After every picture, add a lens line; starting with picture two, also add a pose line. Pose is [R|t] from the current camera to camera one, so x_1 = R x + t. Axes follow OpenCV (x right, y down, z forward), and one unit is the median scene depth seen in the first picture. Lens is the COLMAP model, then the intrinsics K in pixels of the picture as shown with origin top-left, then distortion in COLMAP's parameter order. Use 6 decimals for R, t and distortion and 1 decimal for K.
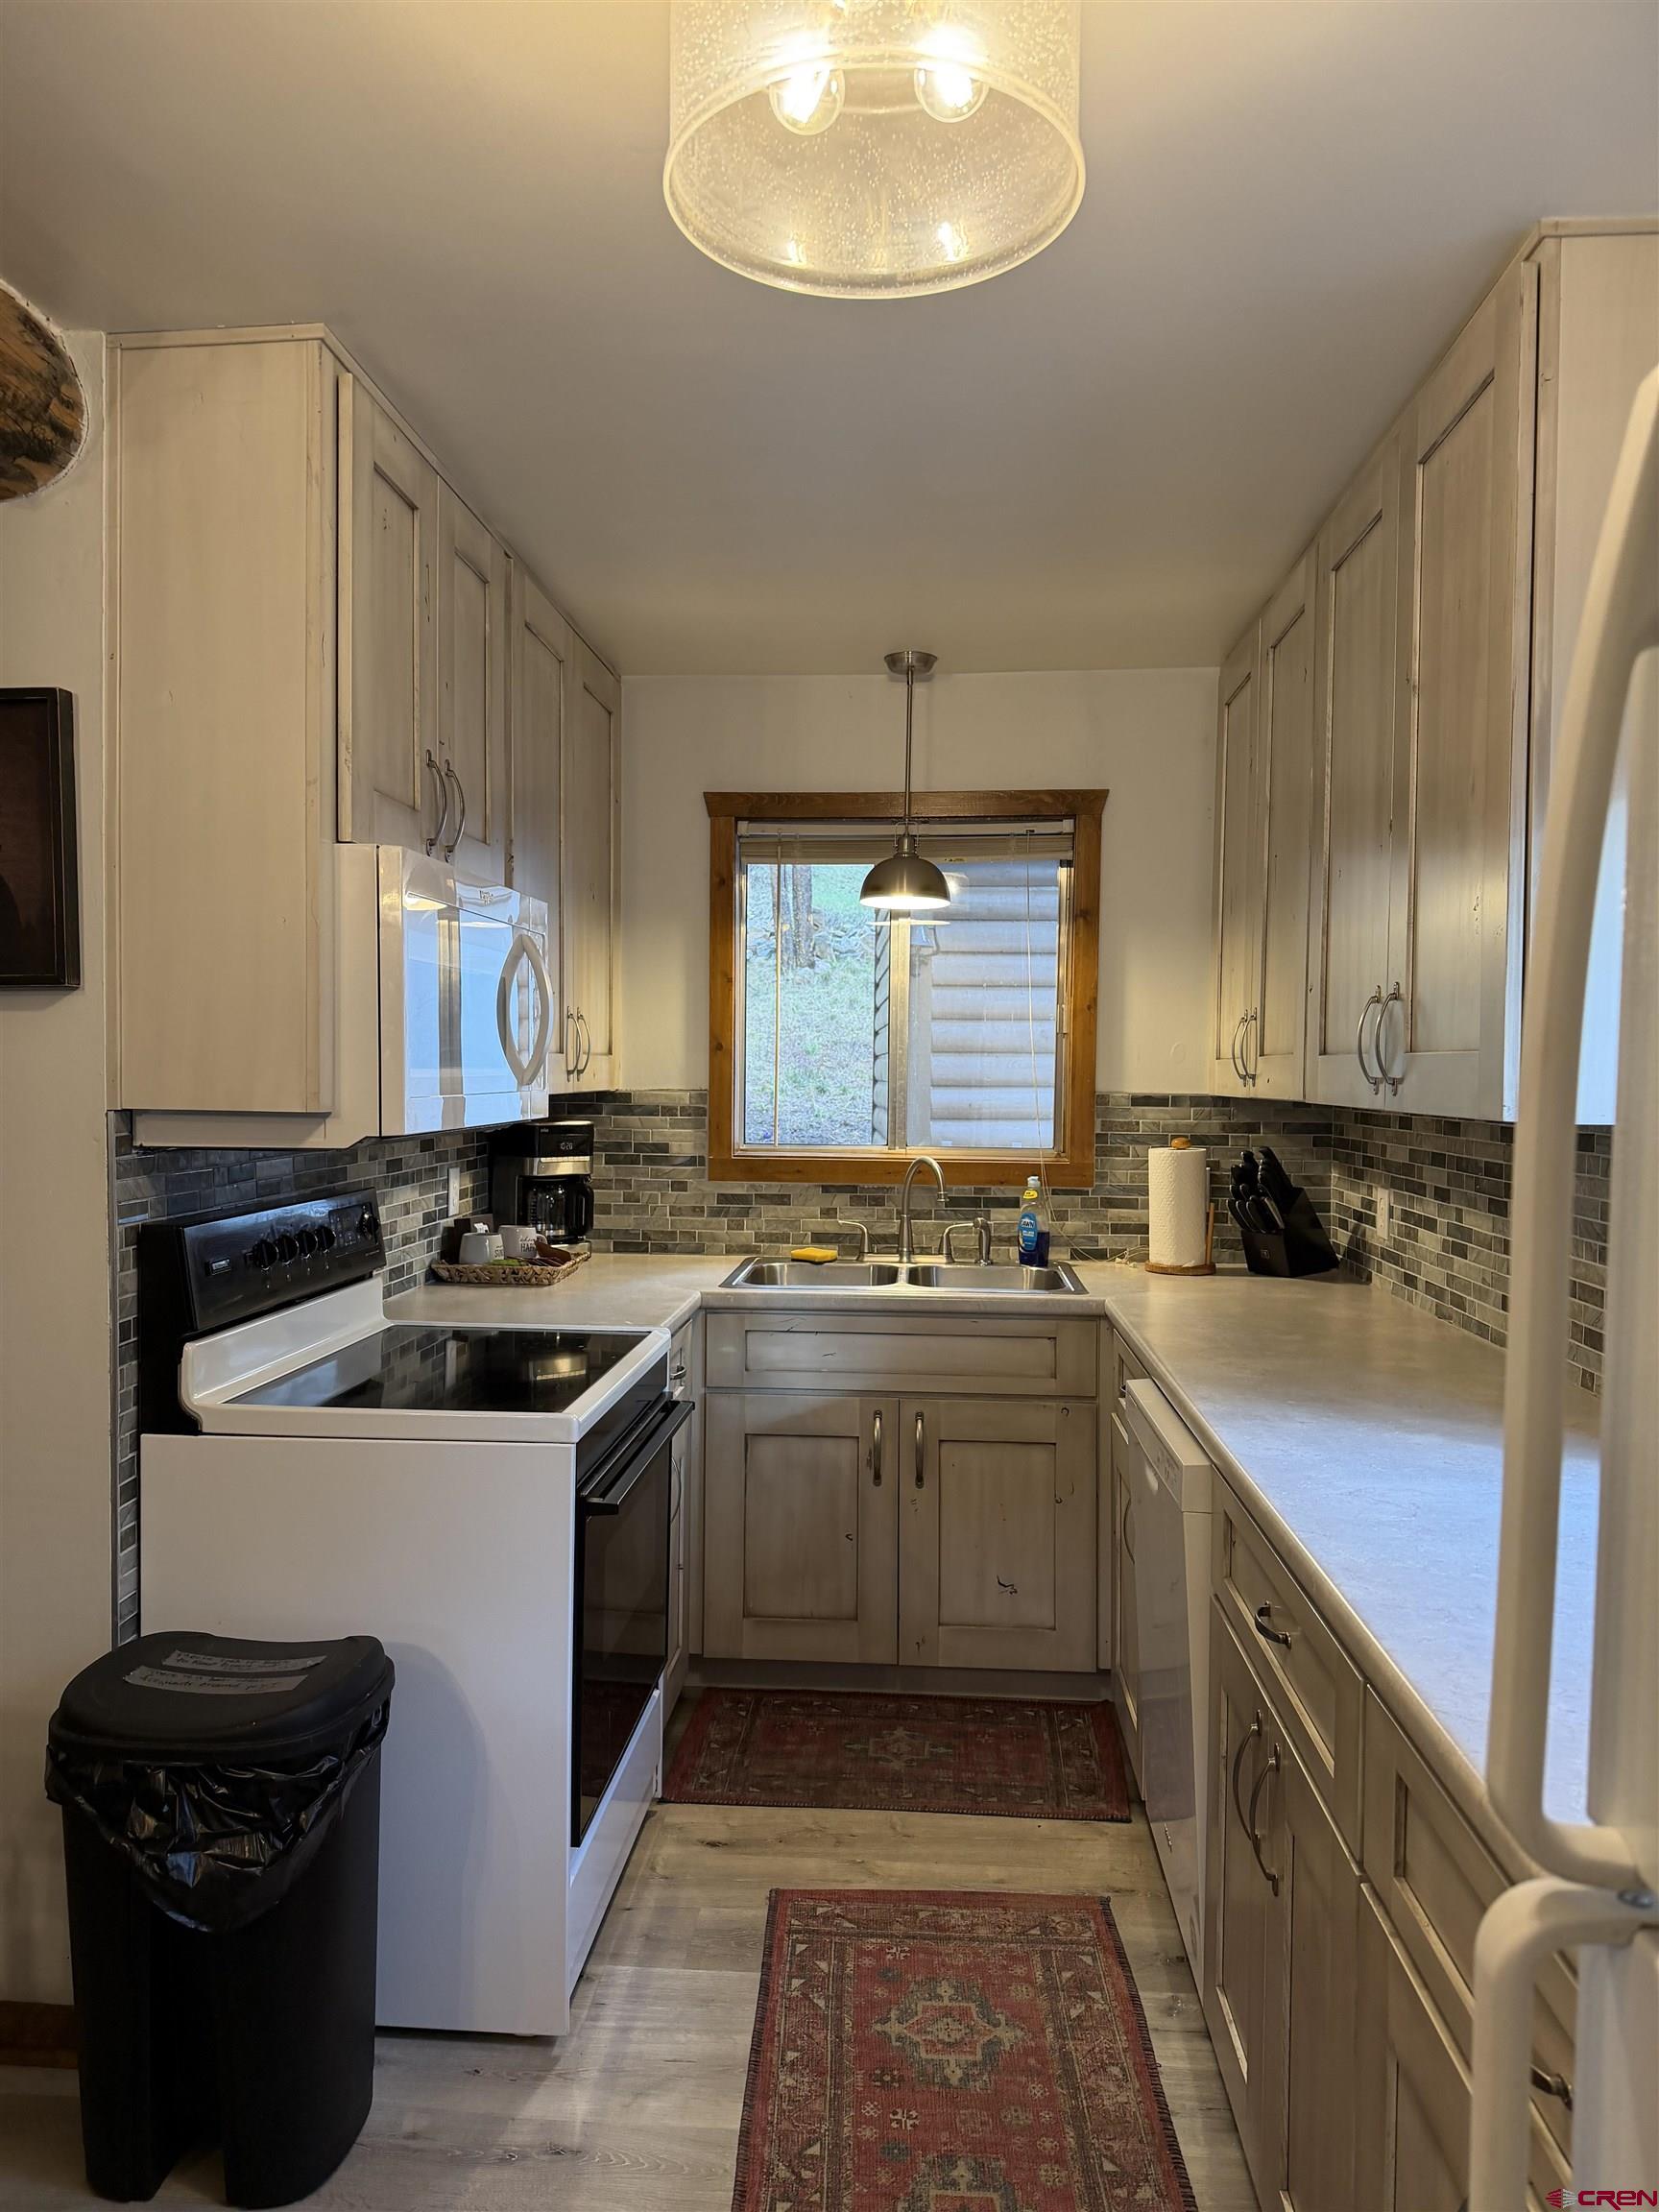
lens RADIAL K [[1545.3, 0, 822.0], [0, 1545.3, 1112.1], [0, 0, 1]] dist [0.079291, -0.005311]
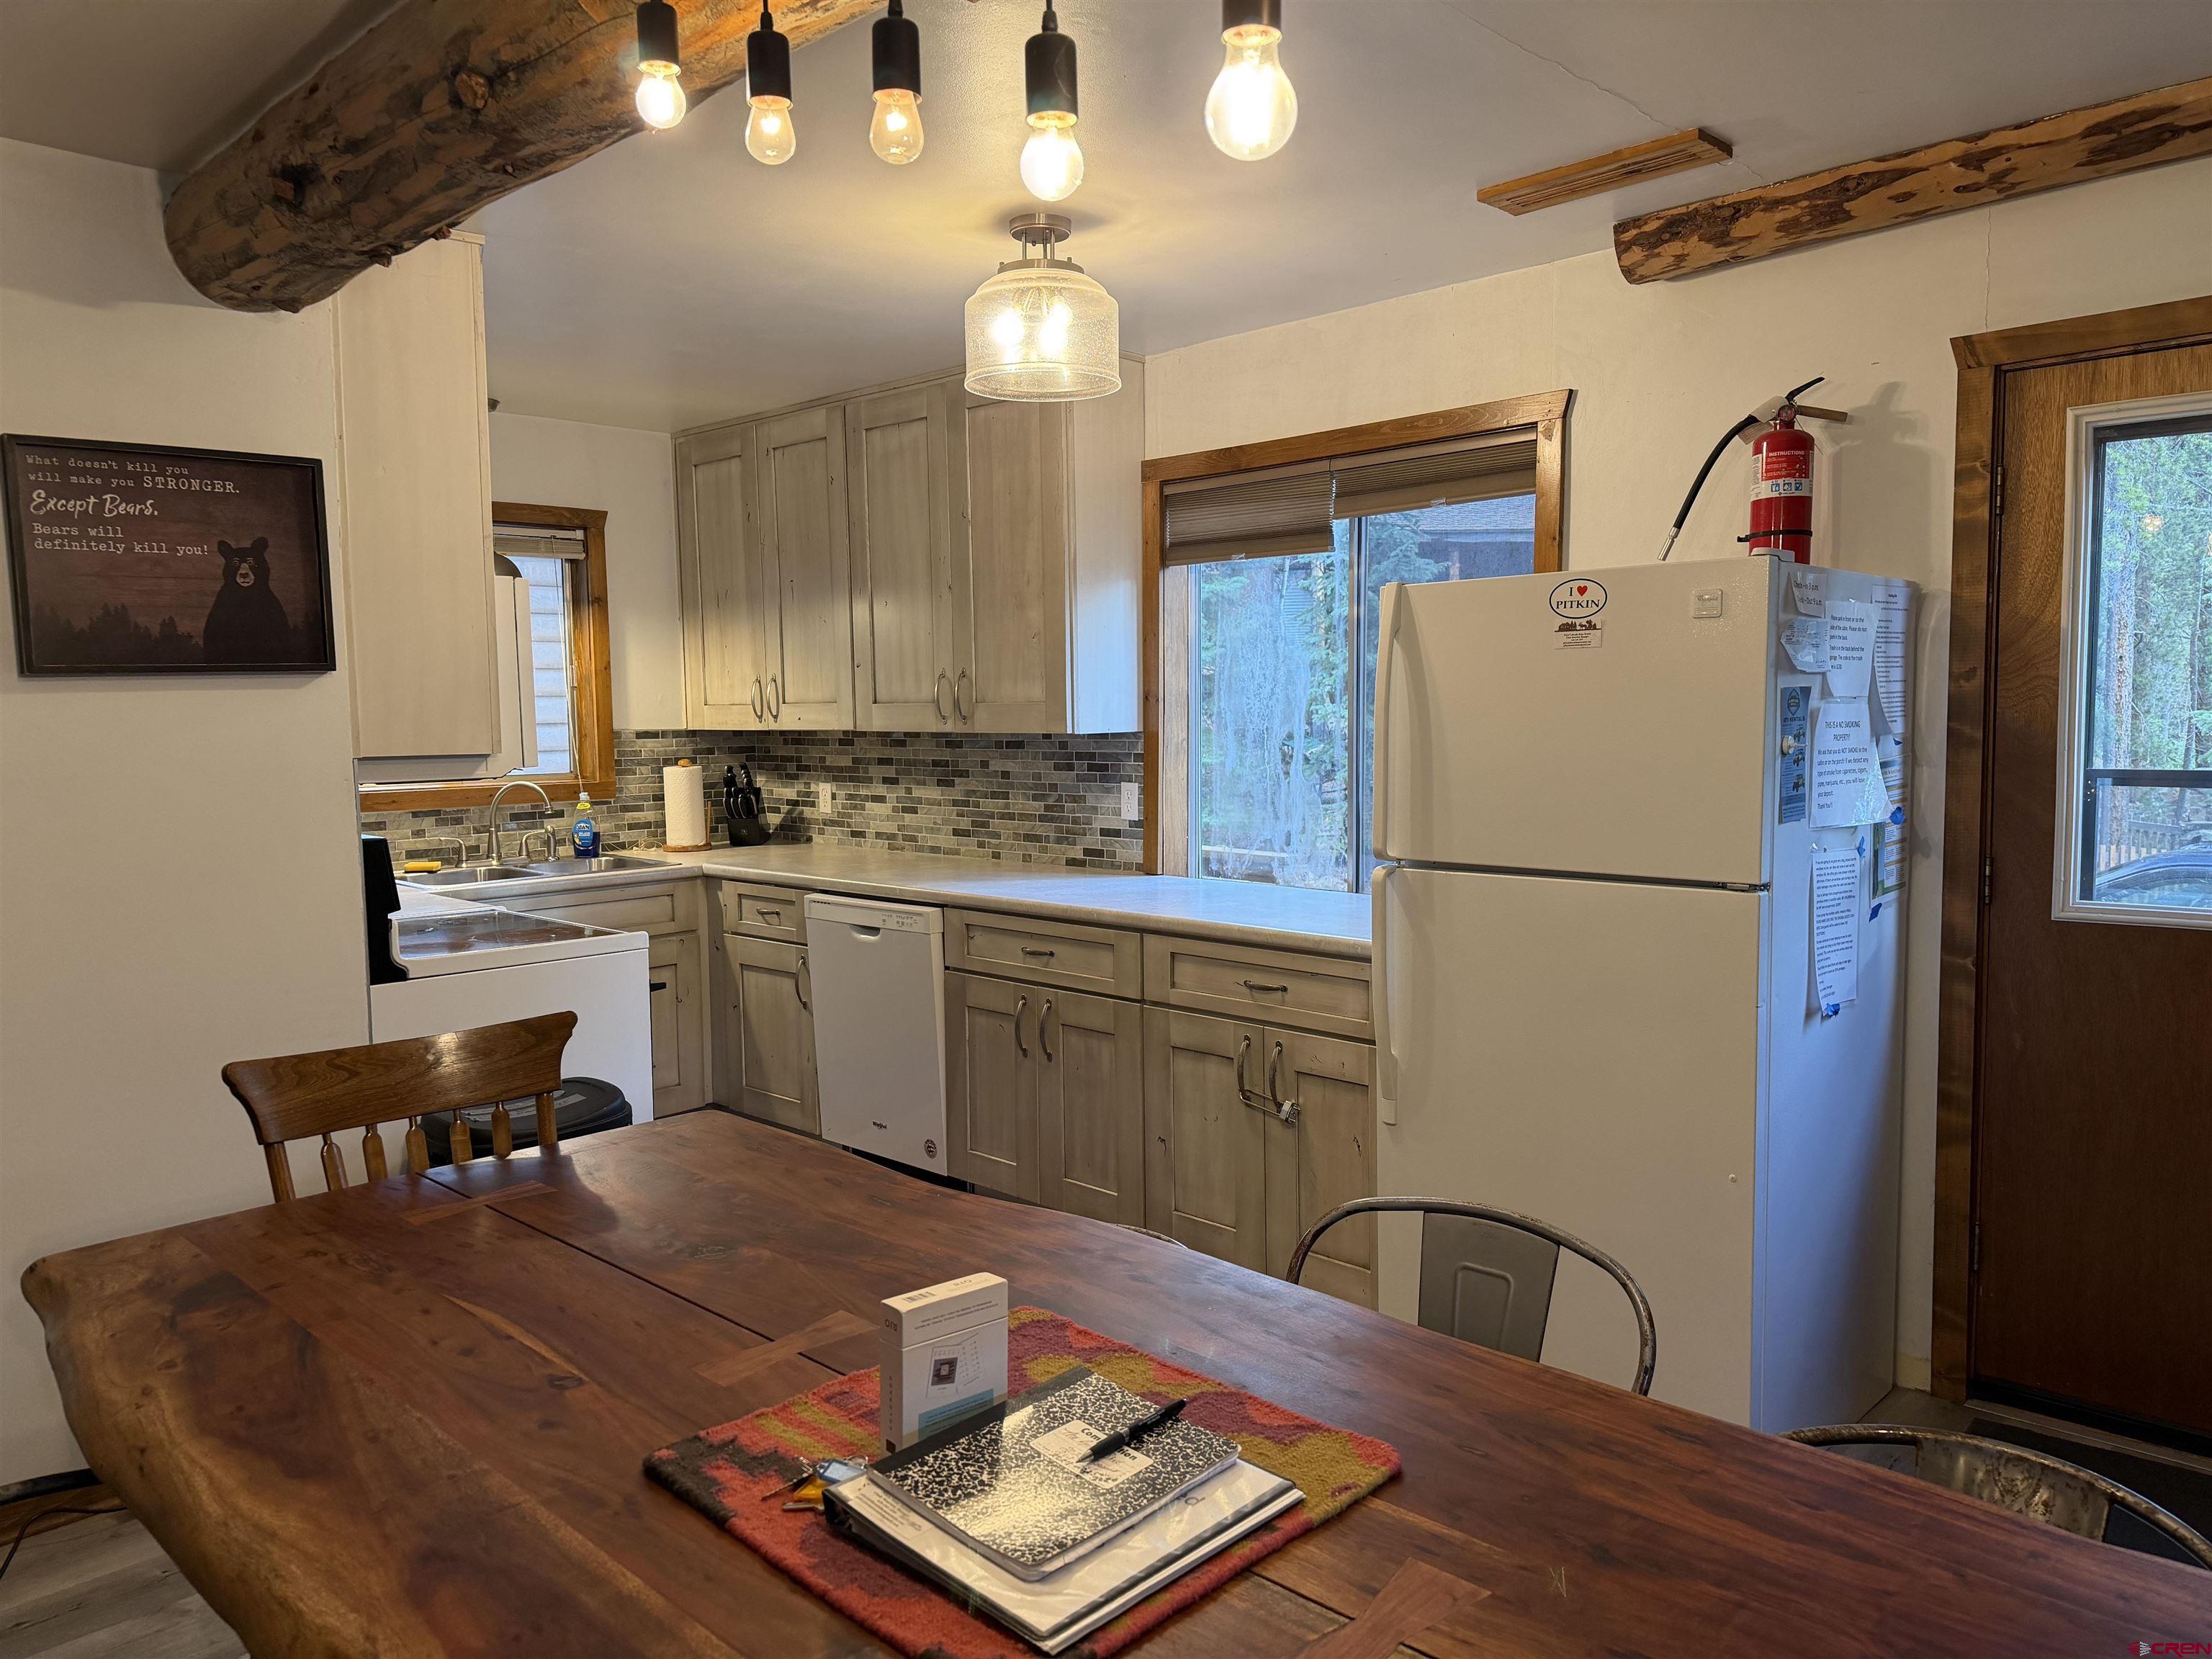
lens RADIAL K [[1545.3, 0, 1119.7], [0, 1545.3, 828.1], [0, 0, 1]] dist [0.079291, -0.005311]
pose [[0.634867, -0.080958, 0.768368, -0.627905], [0.040396, 0.996613, 0.071630, -0.007051], [-0.771565, -0.014436, 0.635987, -0.248247]]
